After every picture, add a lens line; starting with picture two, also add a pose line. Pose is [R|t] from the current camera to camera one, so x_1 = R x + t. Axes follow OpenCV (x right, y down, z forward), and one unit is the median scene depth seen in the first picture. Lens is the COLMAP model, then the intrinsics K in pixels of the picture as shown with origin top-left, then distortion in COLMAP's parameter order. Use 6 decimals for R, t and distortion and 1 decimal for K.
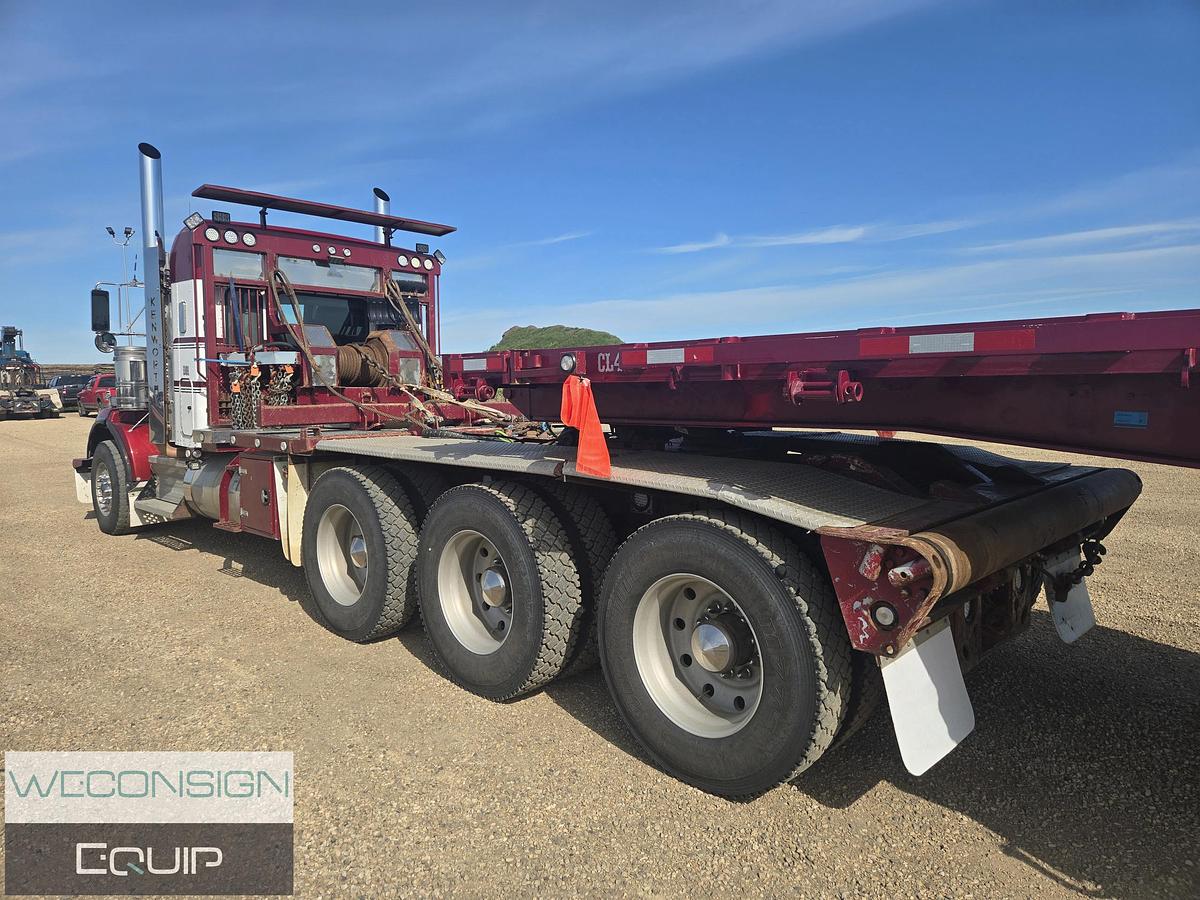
lens RADIAL K [[816.0, 0, 615.9], [0, 816.0, 448.6], [0, 0, 1]] dist [0.028521, -0.001391]
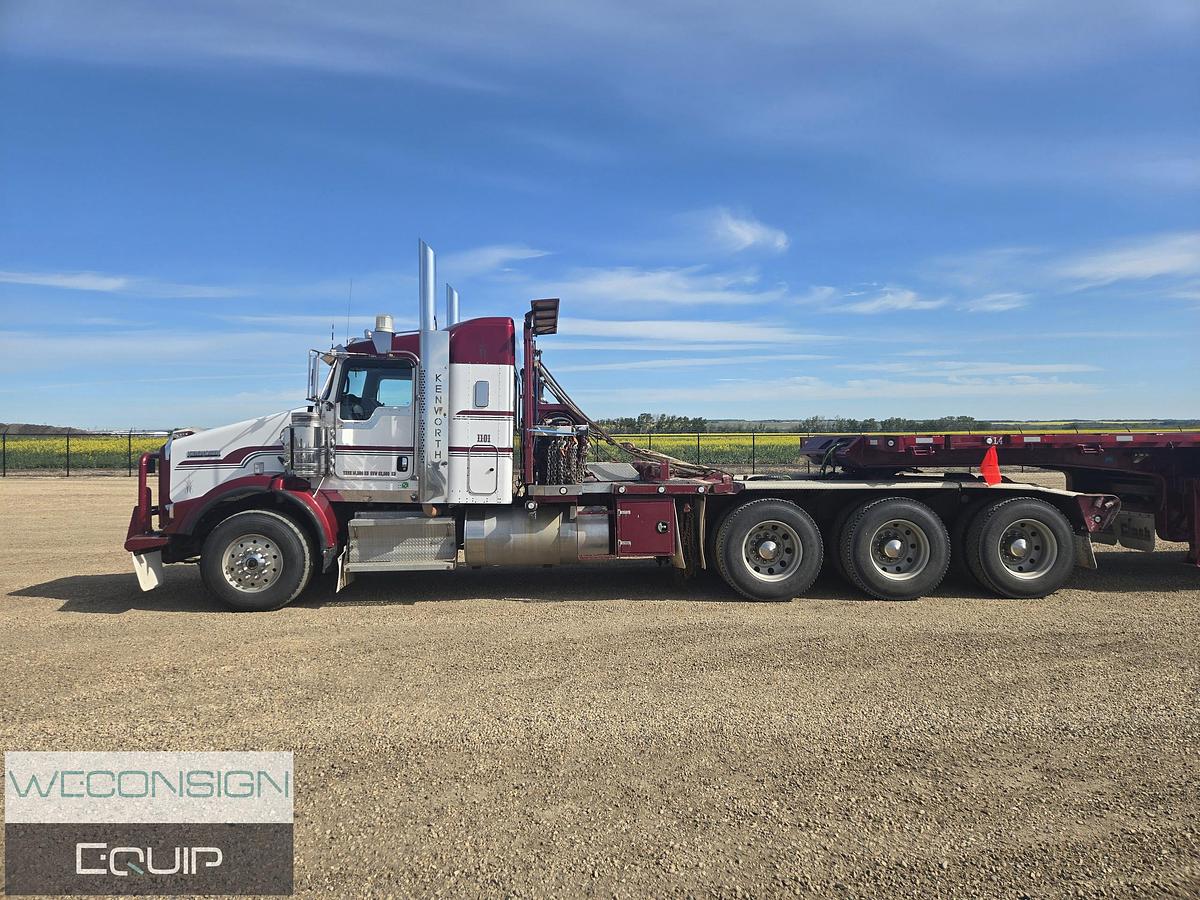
lens RADIAL K [[802.6, 0, 595.8], [0, 802.6, 435.0], [0, 0, 1]] dist [0.075589, -0.062720]
pose [[0.653462, 0.028649, 0.756417, -1.279153], [0.061285, 0.994001, -0.090591, 0.014867], [-0.754474, 0.105555, 0.647786, 0.127840]]
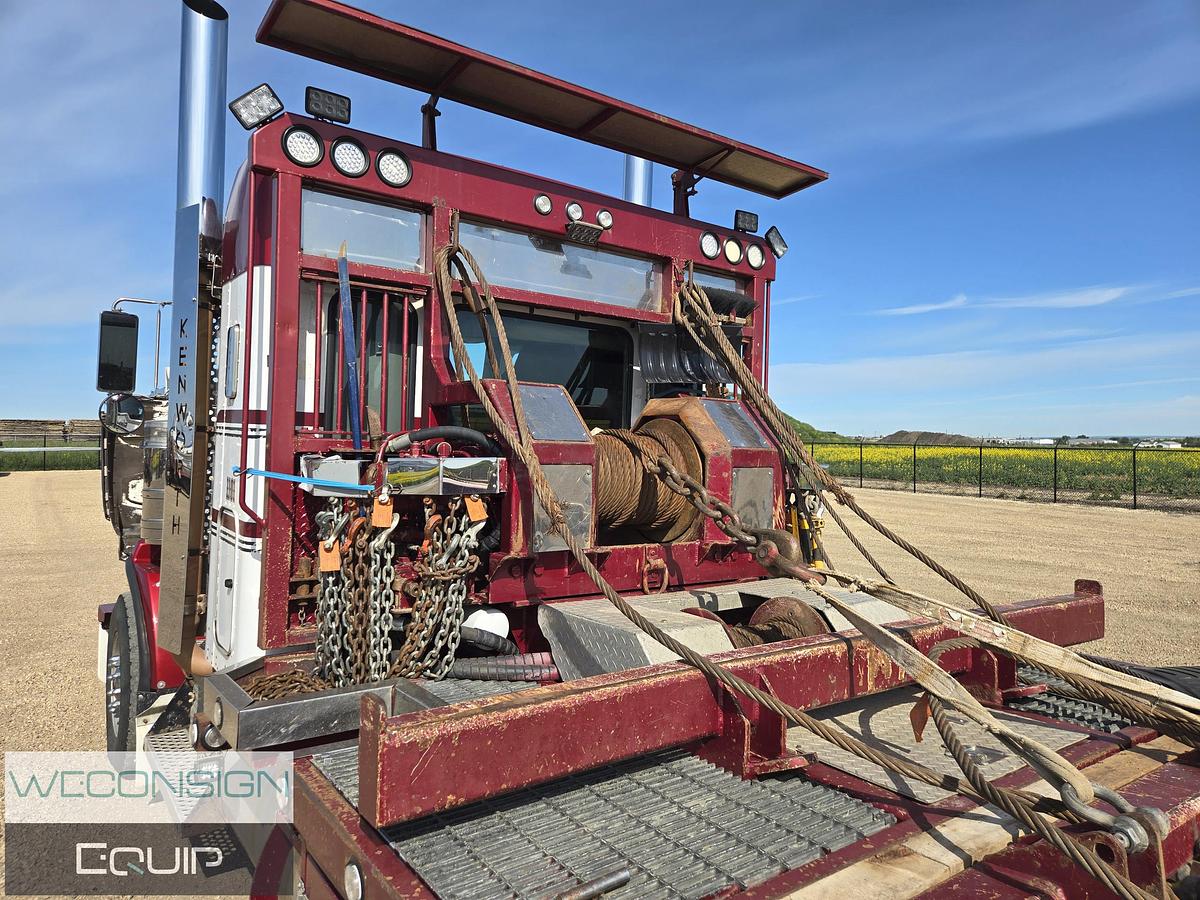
lens RADIAL K [[802.6, 0, 595.8], [0, 802.6, 435.0], [0, 0, 1]] dist [0.075589, -0.062720]
pose [[0.982901, 0.023310, -0.182653, -0.267686], [-0.039514, 0.995547, -0.085583, -0.093814], [0.179845, 0.091337, 0.979445, 0.627070]]
